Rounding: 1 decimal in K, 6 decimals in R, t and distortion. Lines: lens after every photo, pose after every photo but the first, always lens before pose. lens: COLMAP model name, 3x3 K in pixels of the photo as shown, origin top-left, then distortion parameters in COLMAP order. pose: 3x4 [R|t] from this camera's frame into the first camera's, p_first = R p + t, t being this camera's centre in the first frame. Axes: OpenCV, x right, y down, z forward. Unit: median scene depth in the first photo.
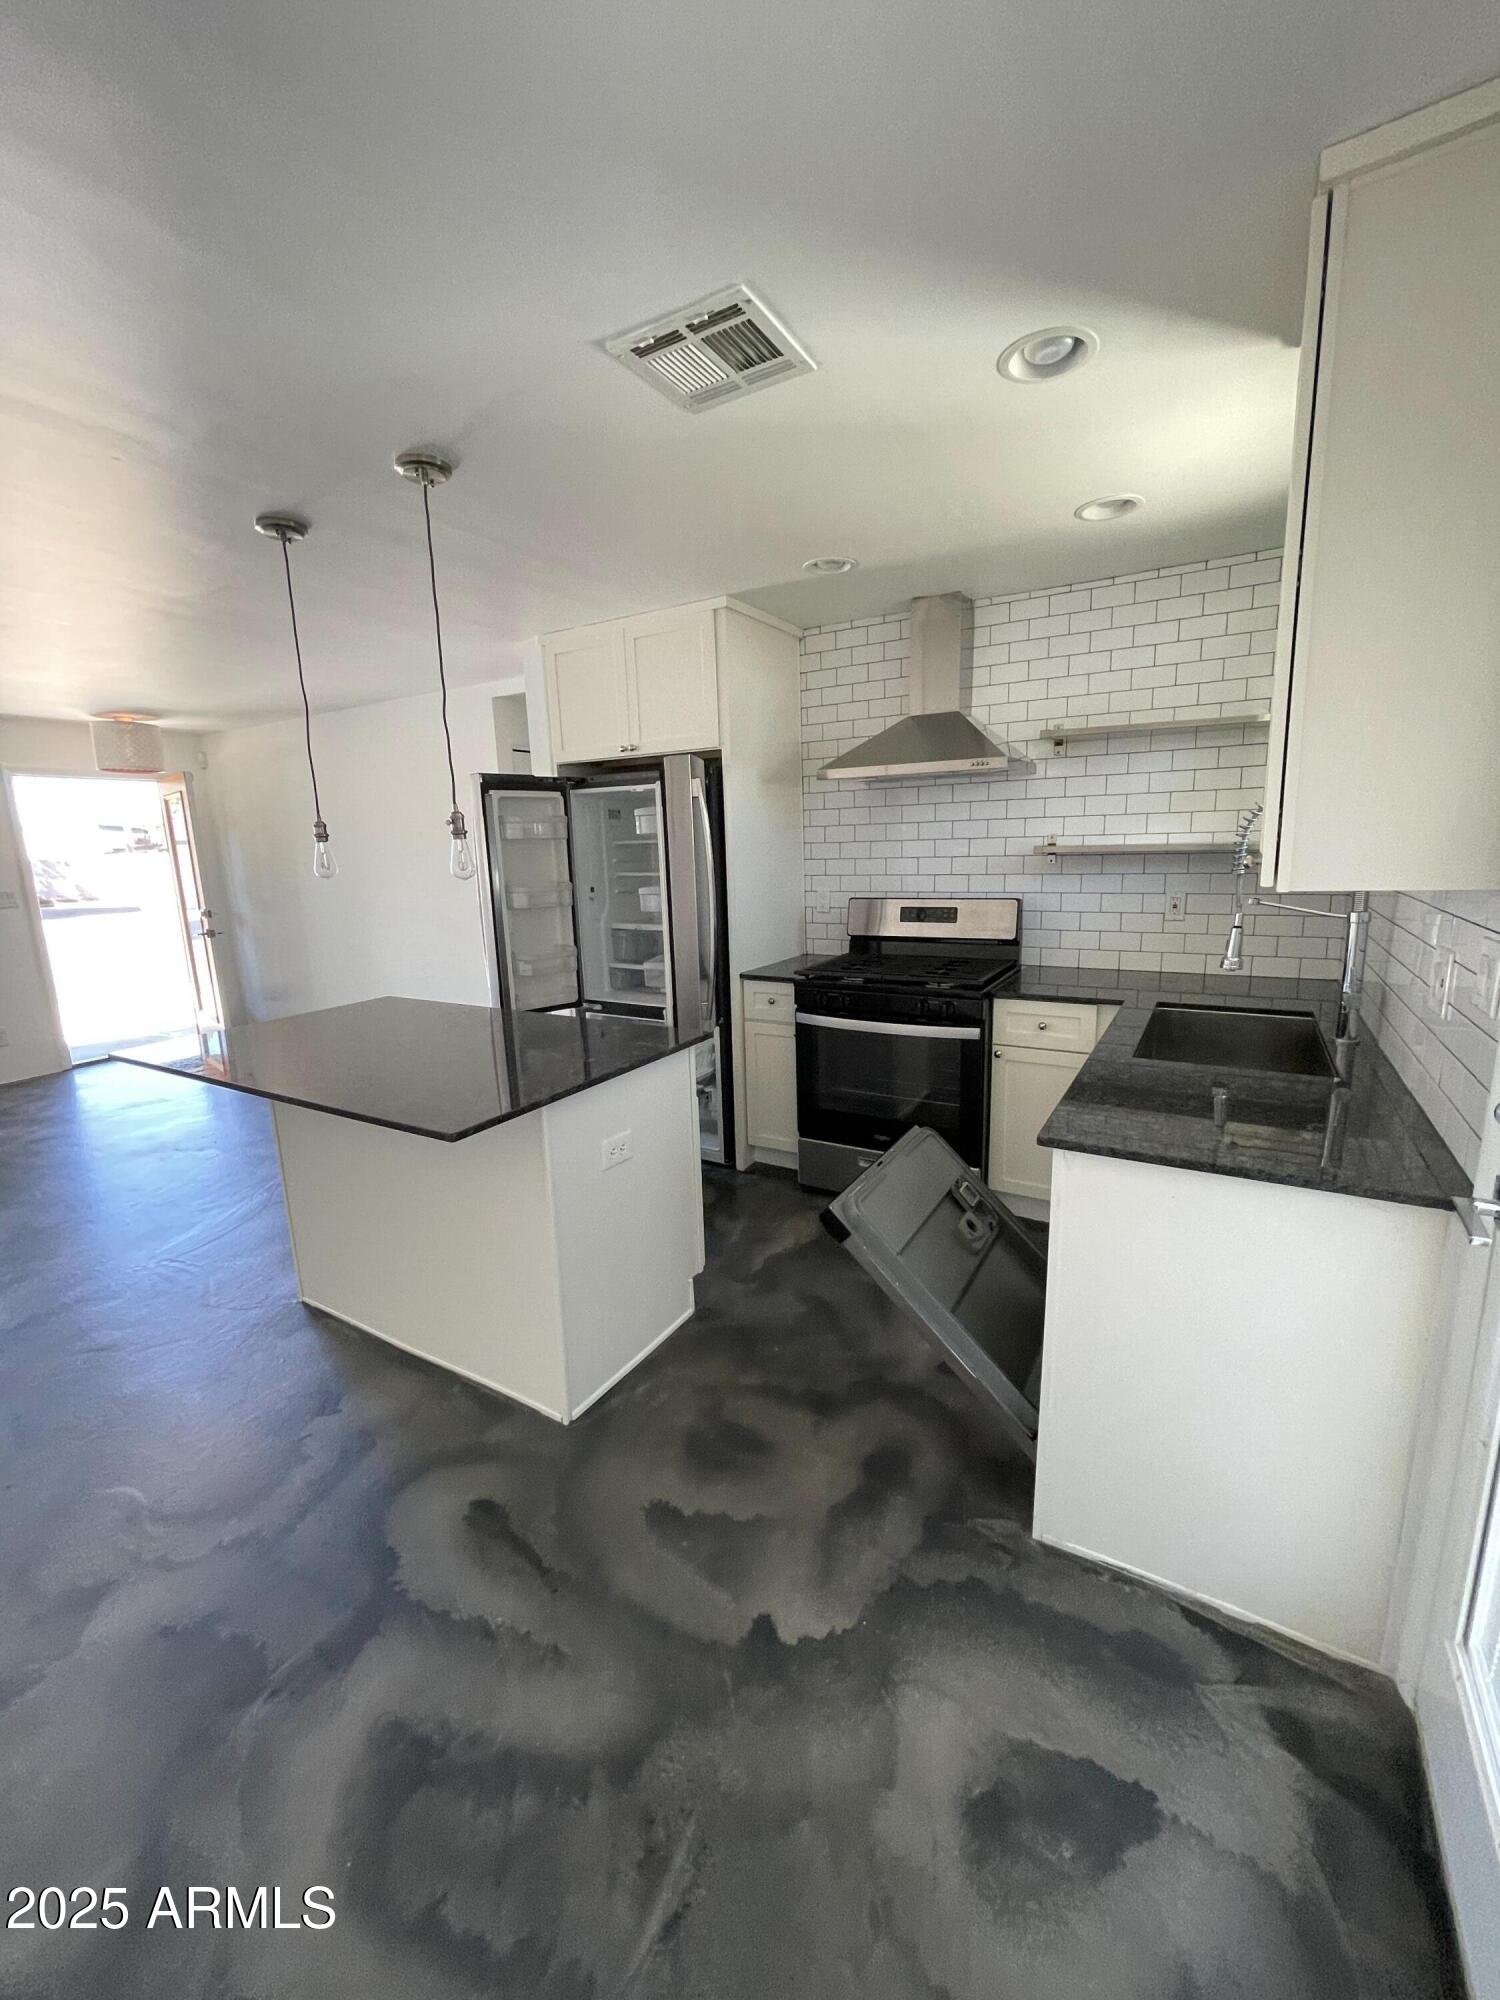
lens RADIAL K [[806.8, 0, 759.1], [0, 806.8, 1001.1], [0, 0, 1]] dist [-0.001912, 0.000272]
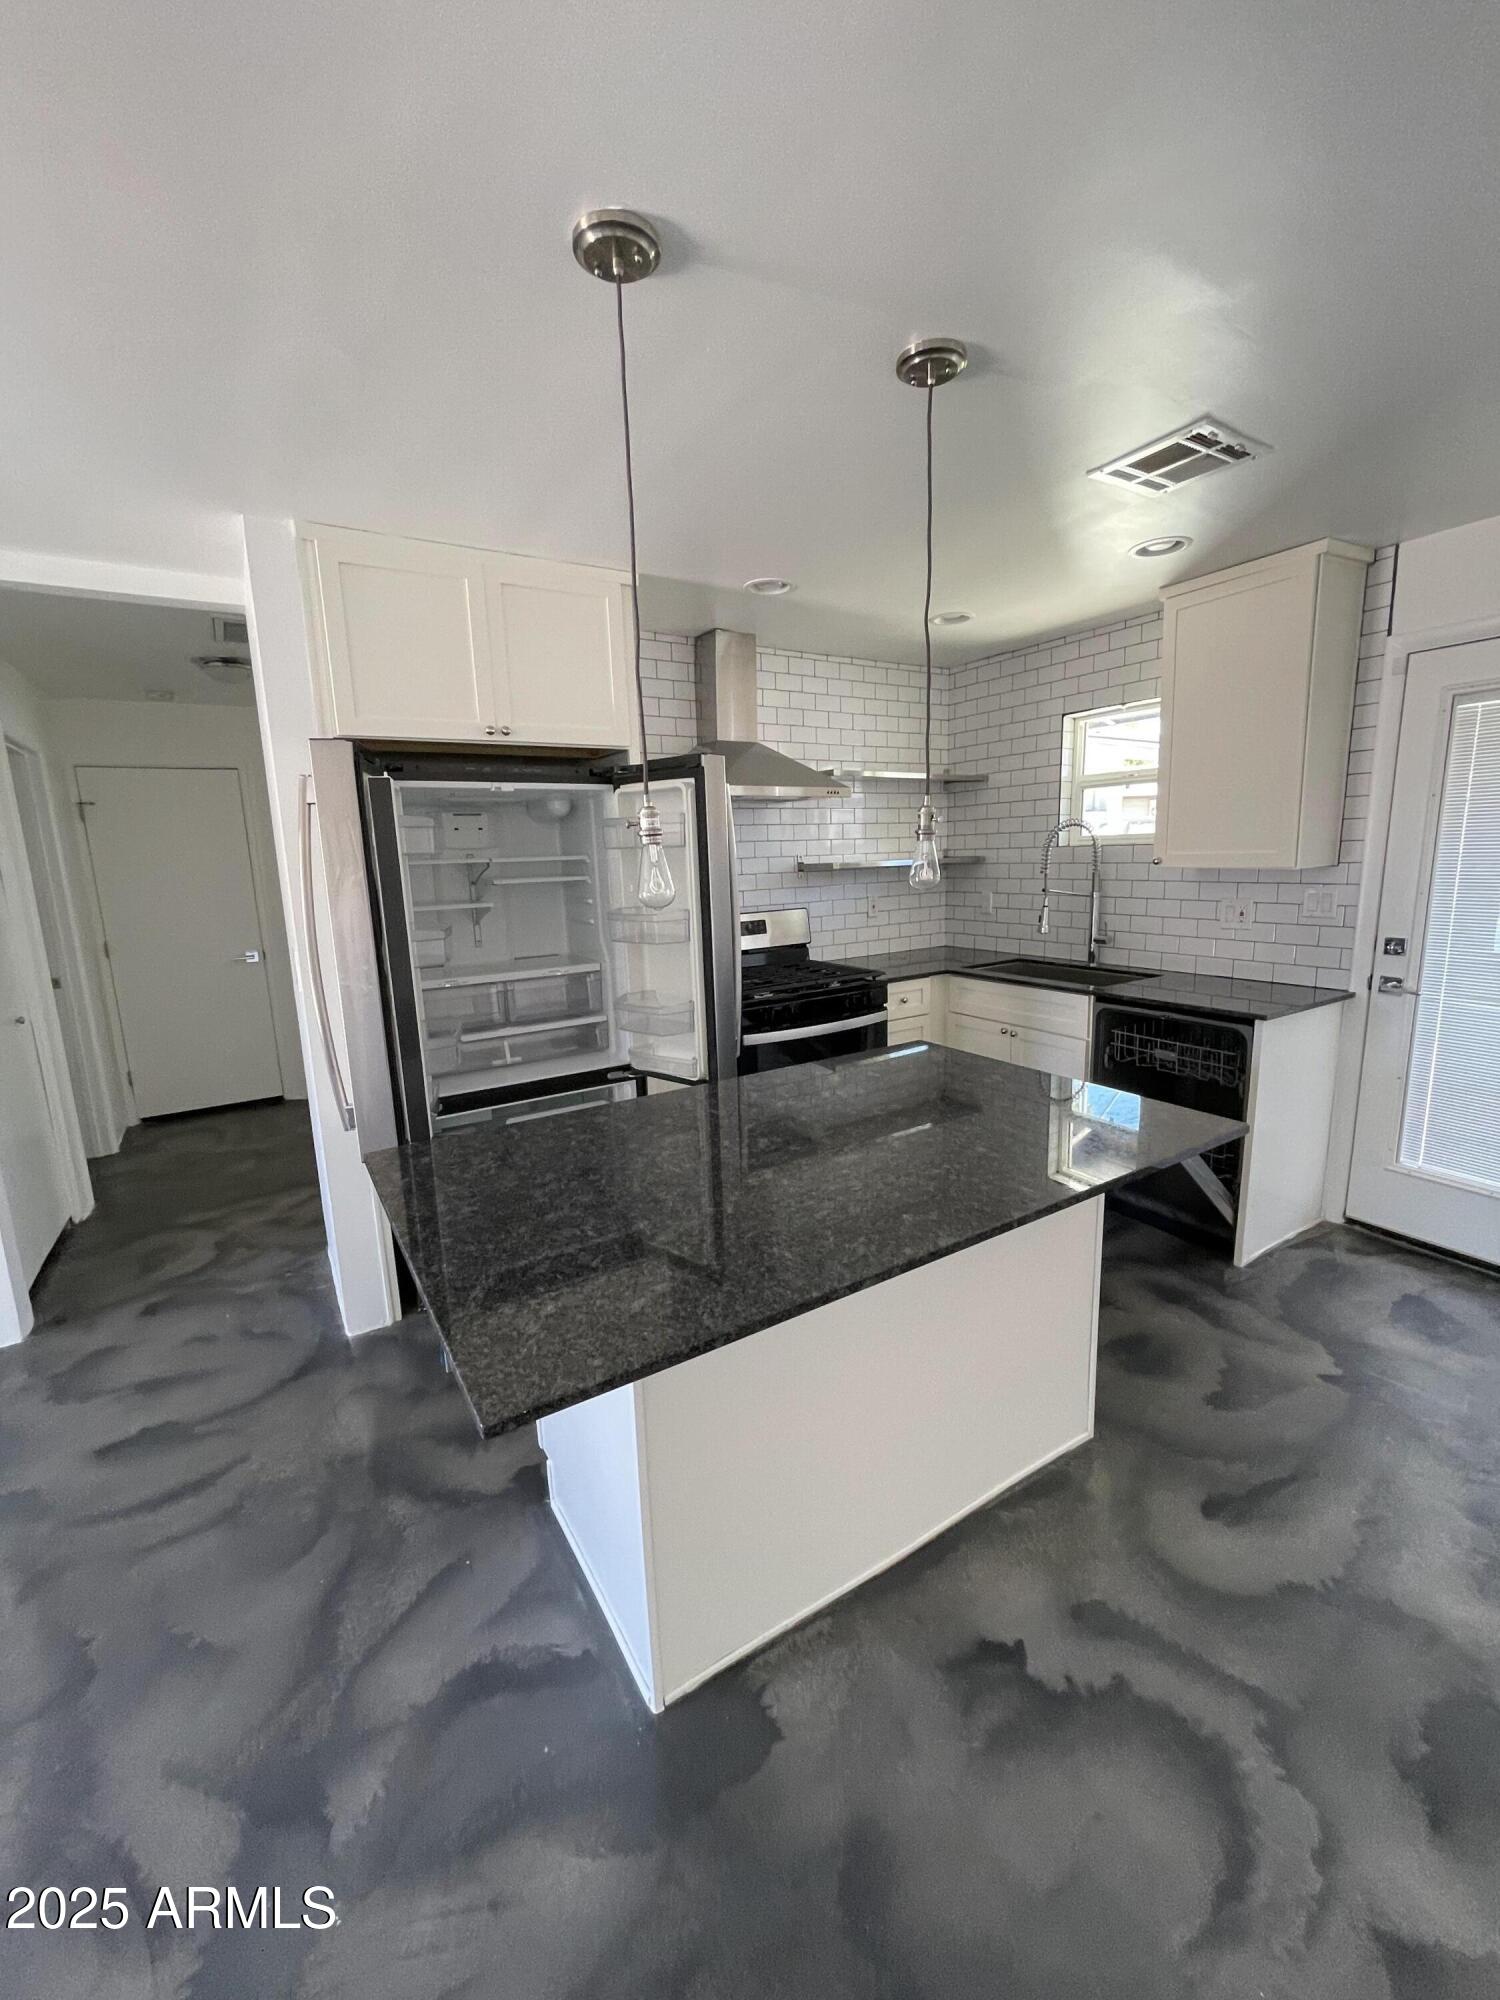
lens RADIAL K [[806.8, 0, 762.0], [0, 806.8, 999.4], [0, 0, 1]] dist [-0.001912, 0.000272]
pose [[0.456873, -0.146041, 0.877462, -0.814490], [0.194977, 0.978884, 0.061401, -0.086939], [-0.867900, 0.143032, 0.475700, 0.551387]]
